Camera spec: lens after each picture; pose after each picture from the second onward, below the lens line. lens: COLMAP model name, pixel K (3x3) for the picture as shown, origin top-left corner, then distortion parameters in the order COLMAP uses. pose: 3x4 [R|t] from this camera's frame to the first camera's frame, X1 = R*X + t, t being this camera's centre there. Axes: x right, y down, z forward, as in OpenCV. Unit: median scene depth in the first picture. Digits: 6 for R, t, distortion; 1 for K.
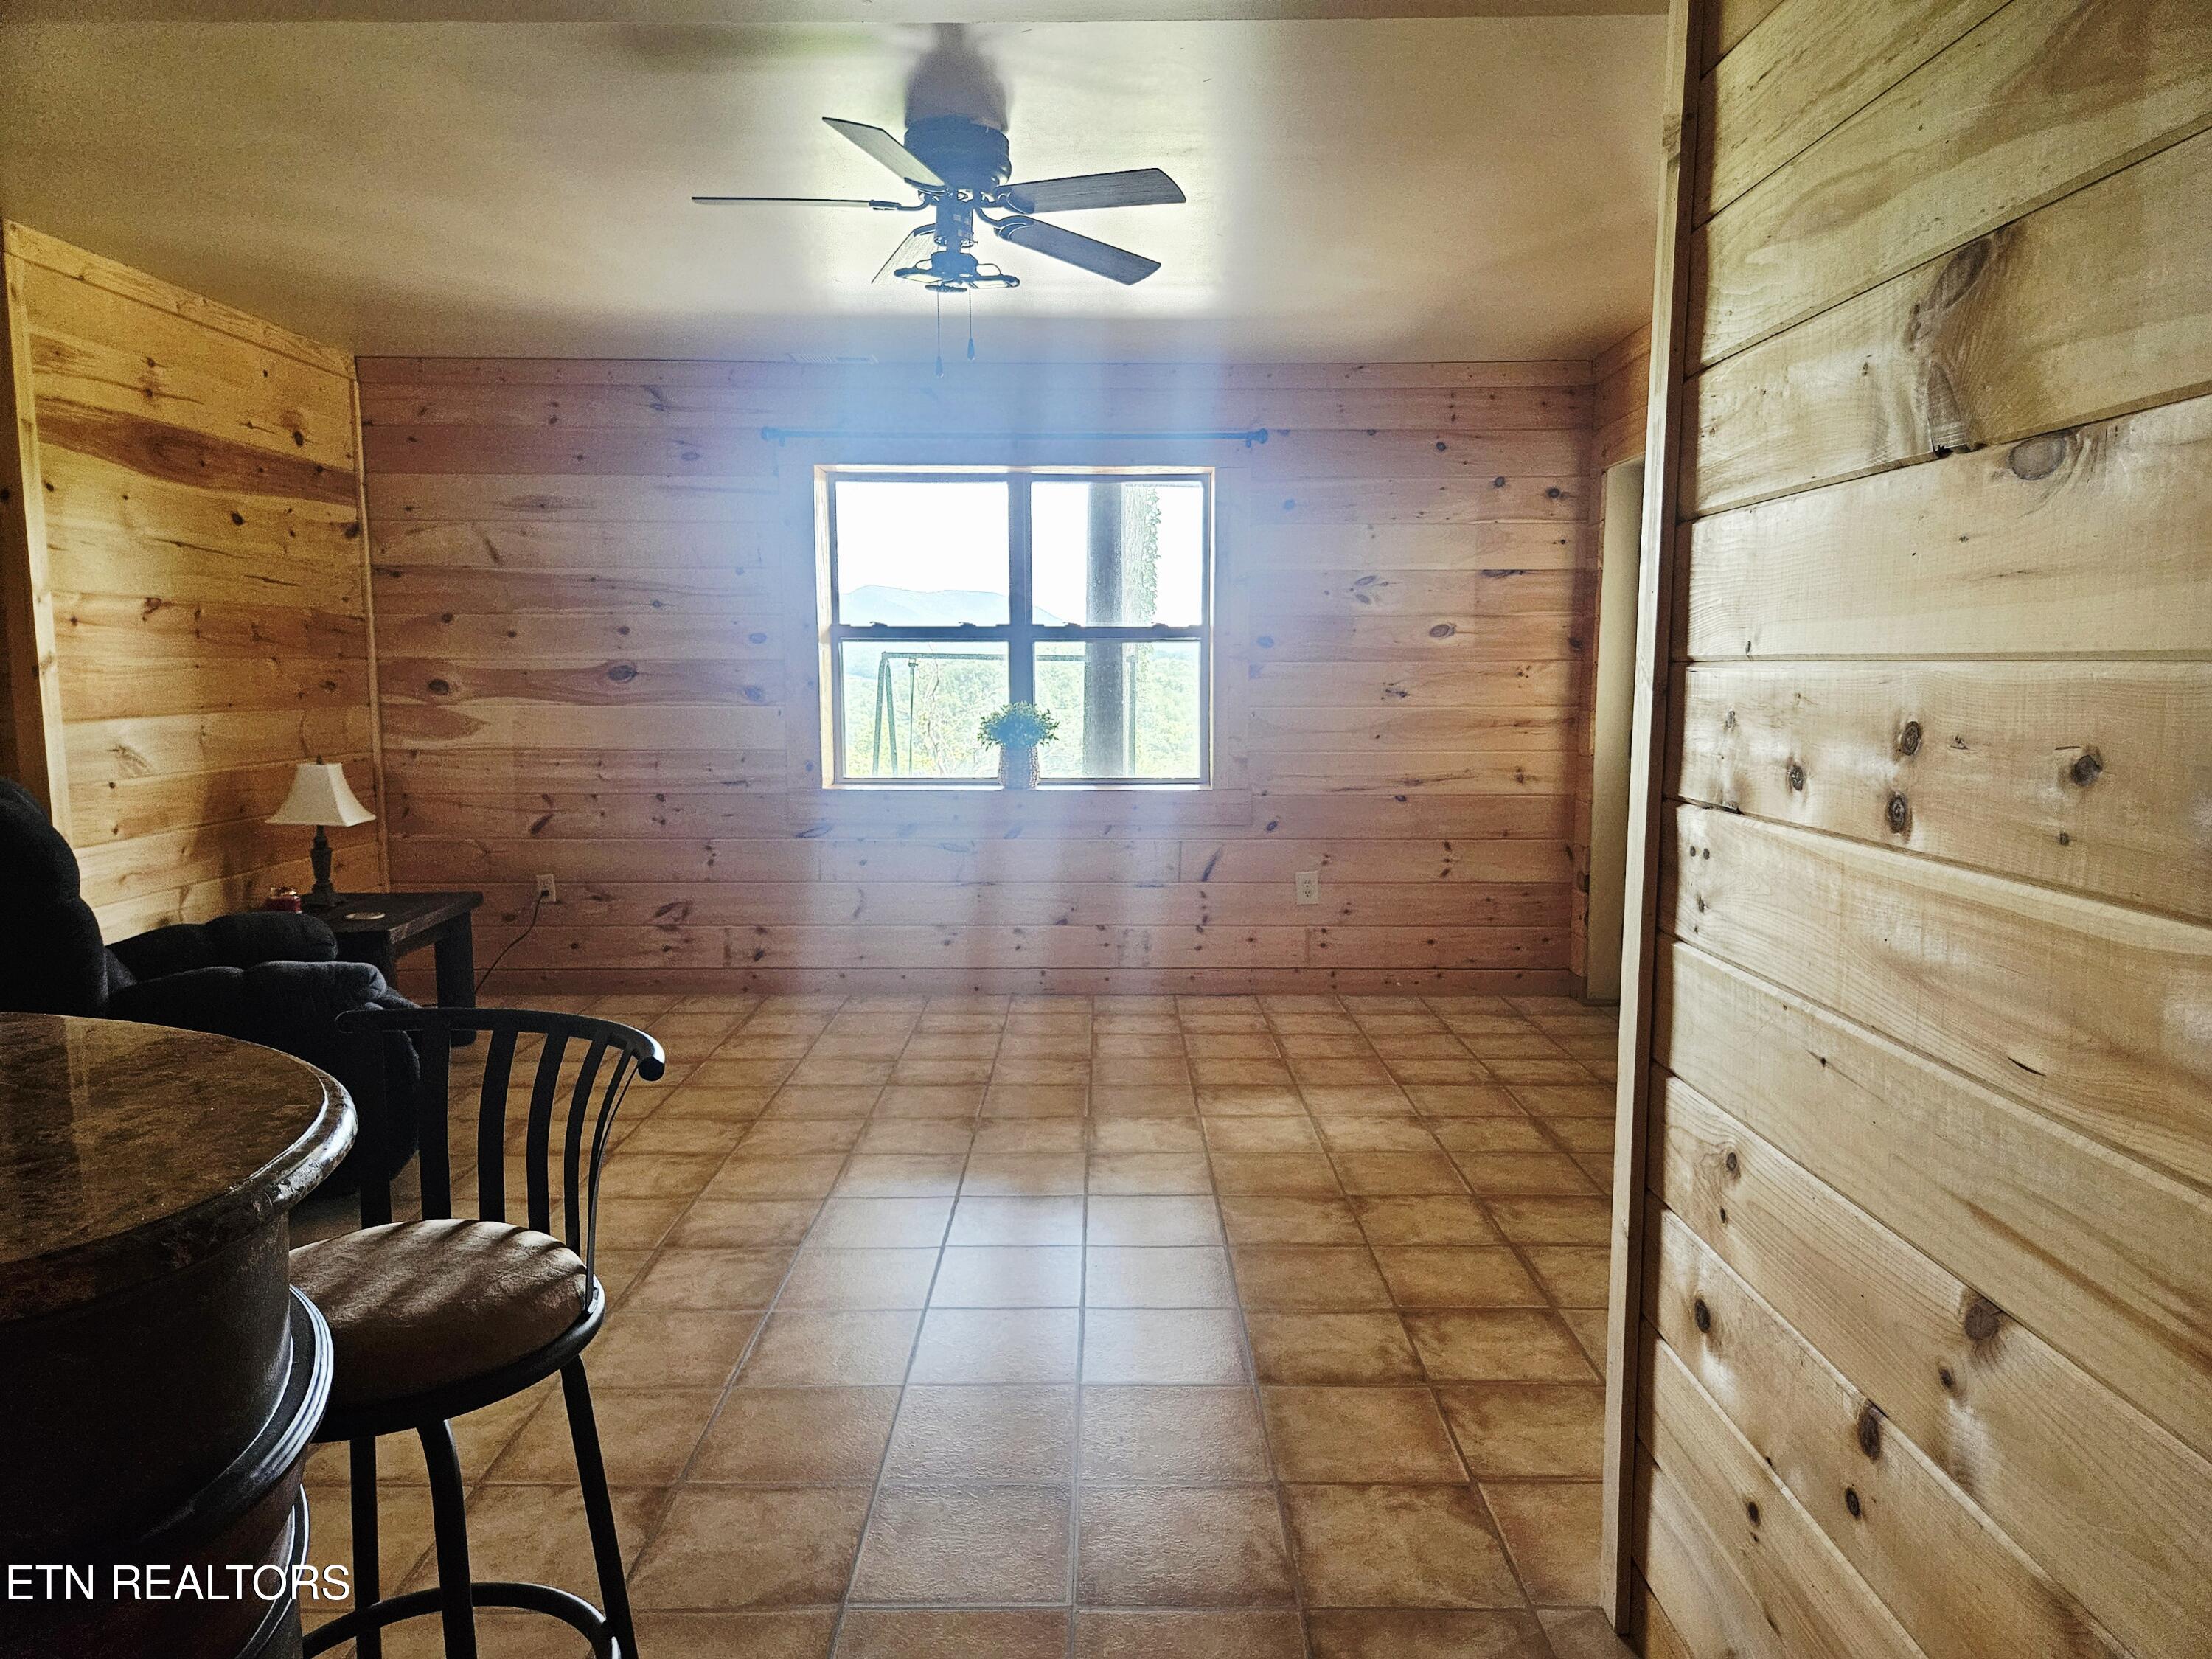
lens RADIAL K [[1472.1, 0, 1108.8], [0, 1472.1, 849.3], [0, 0, 1]] dist [0.062833, -0.048888]
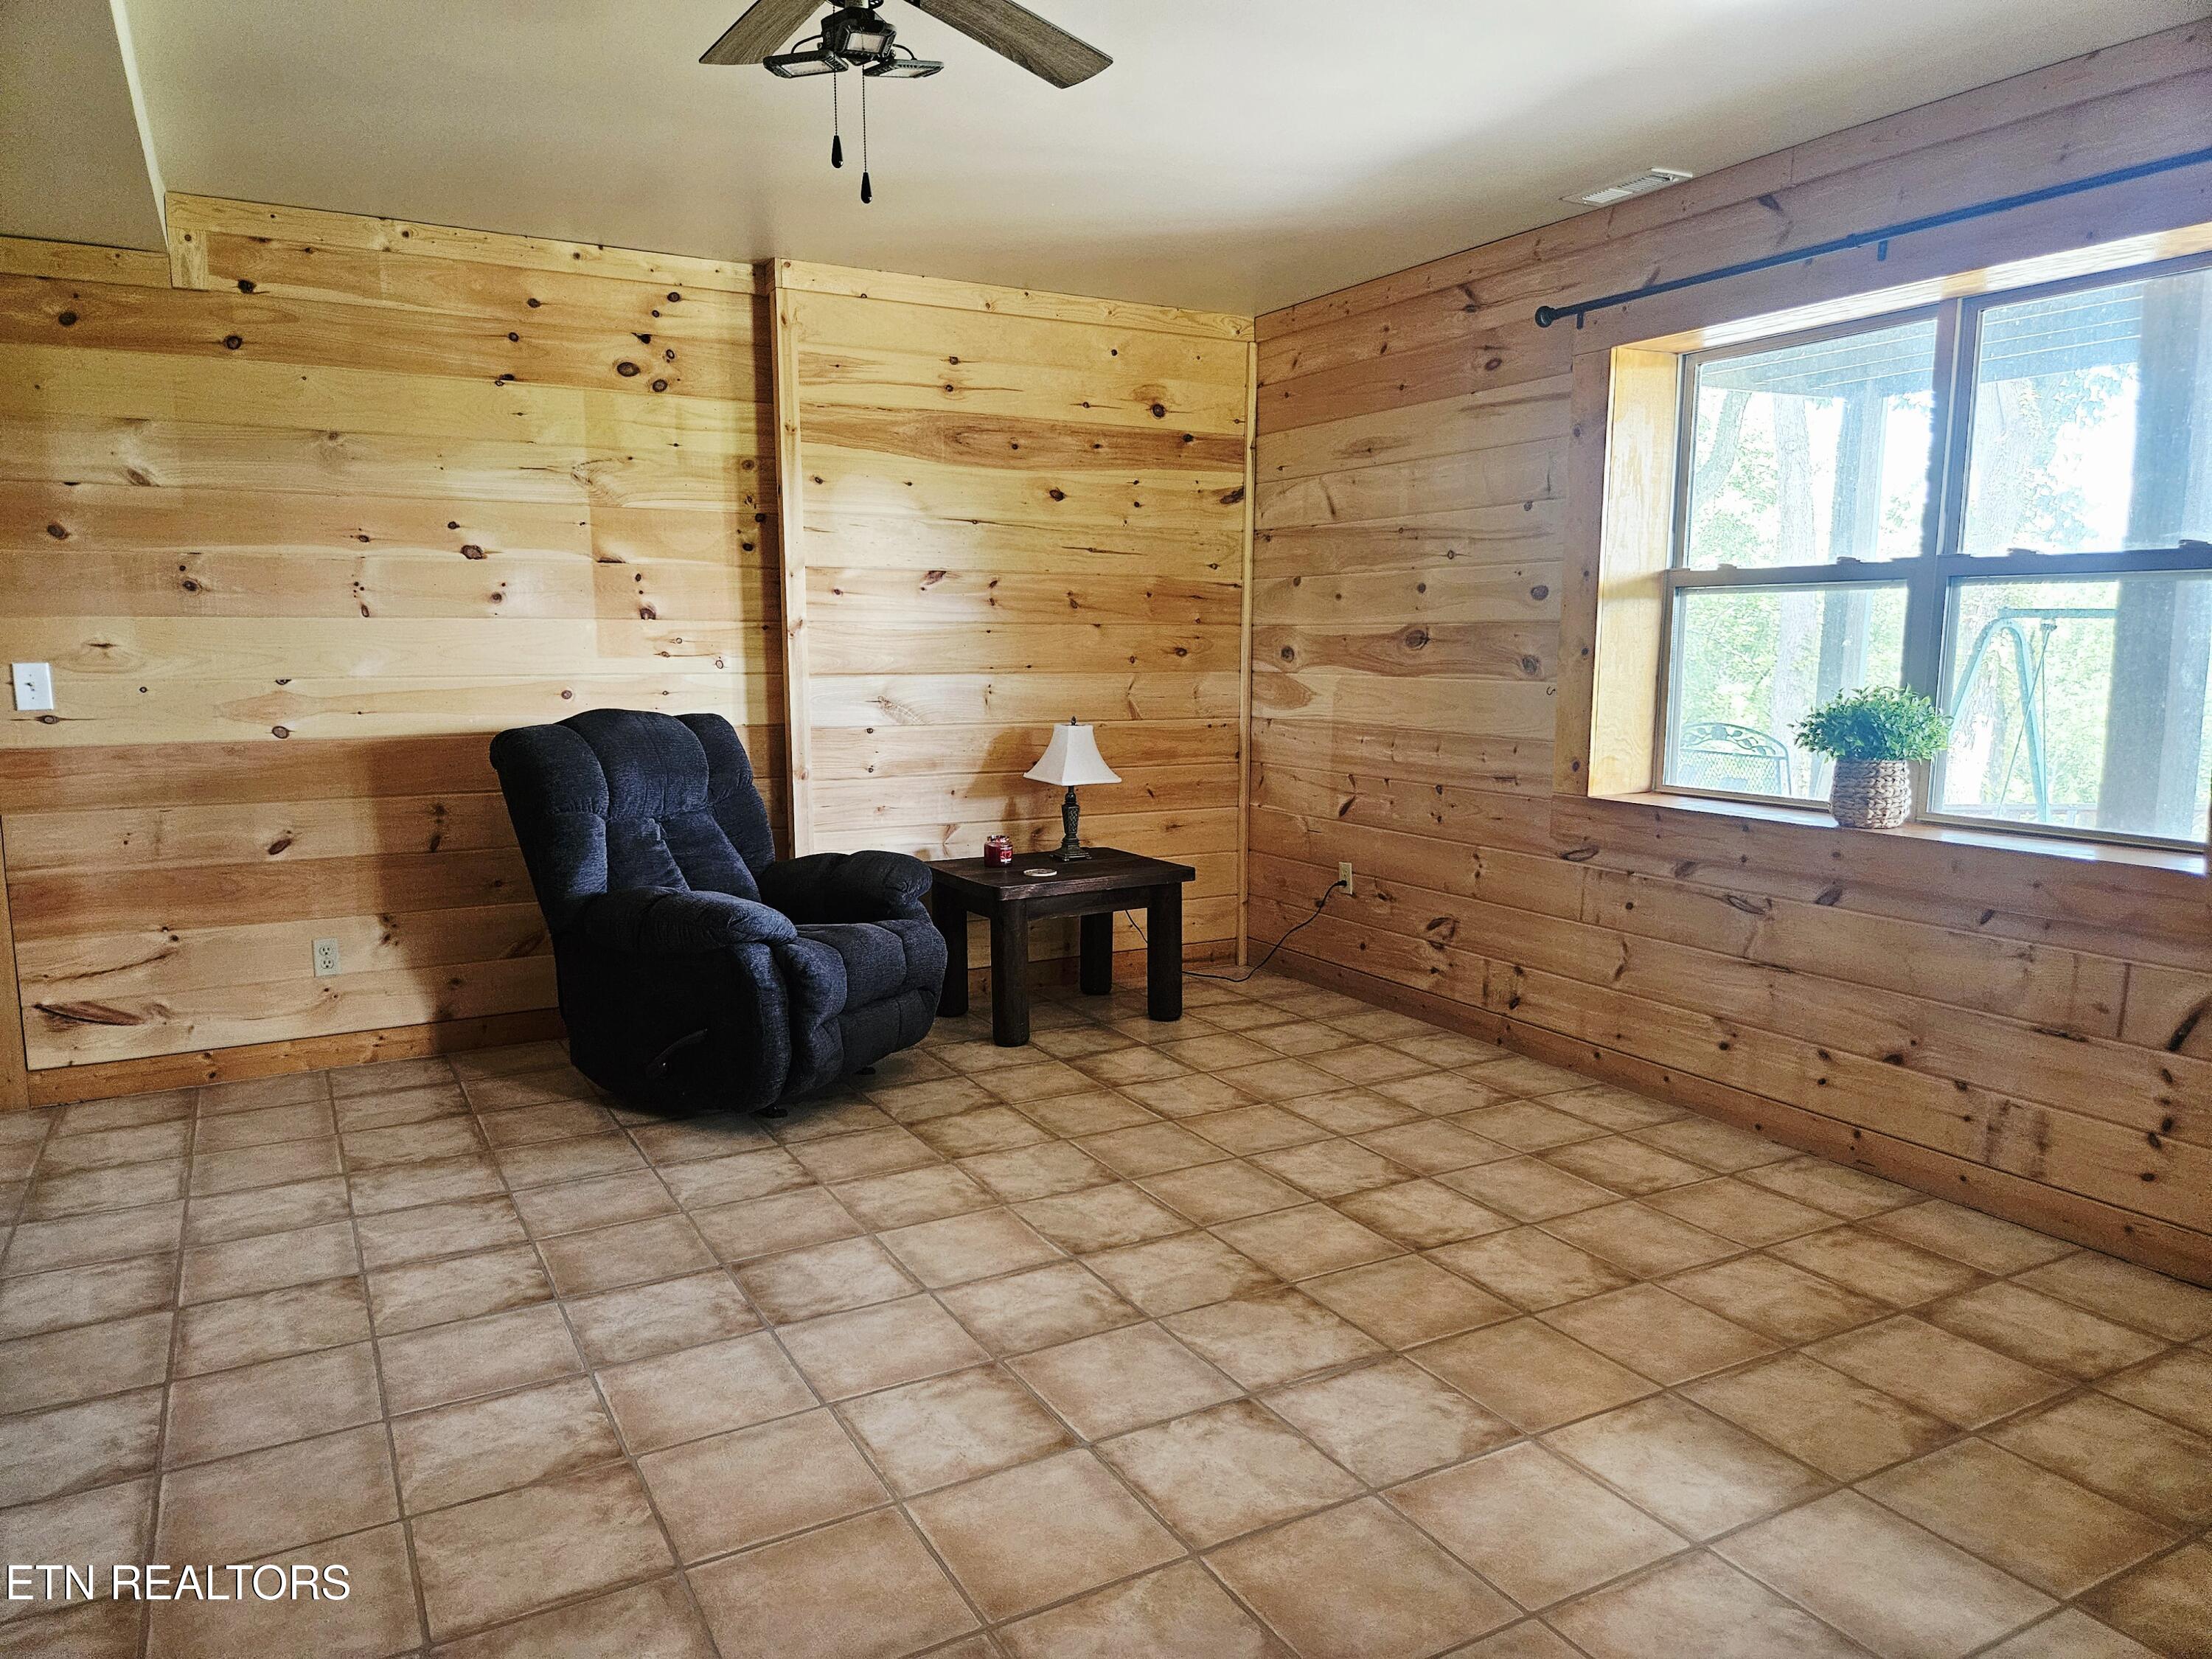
lens RADIAL K [[1472.1, 0, 1099.5], [0, 1472.1, 849.0], [0, 0, 1]] dist [0.062833, -0.048888]
pose [[0.488519, 0.126438, -0.863344, 0.333125], [-0.112714, 0.990300, 0.081253, -0.048917], [0.865243, 0.057617, 0.498031, 0.436902]]
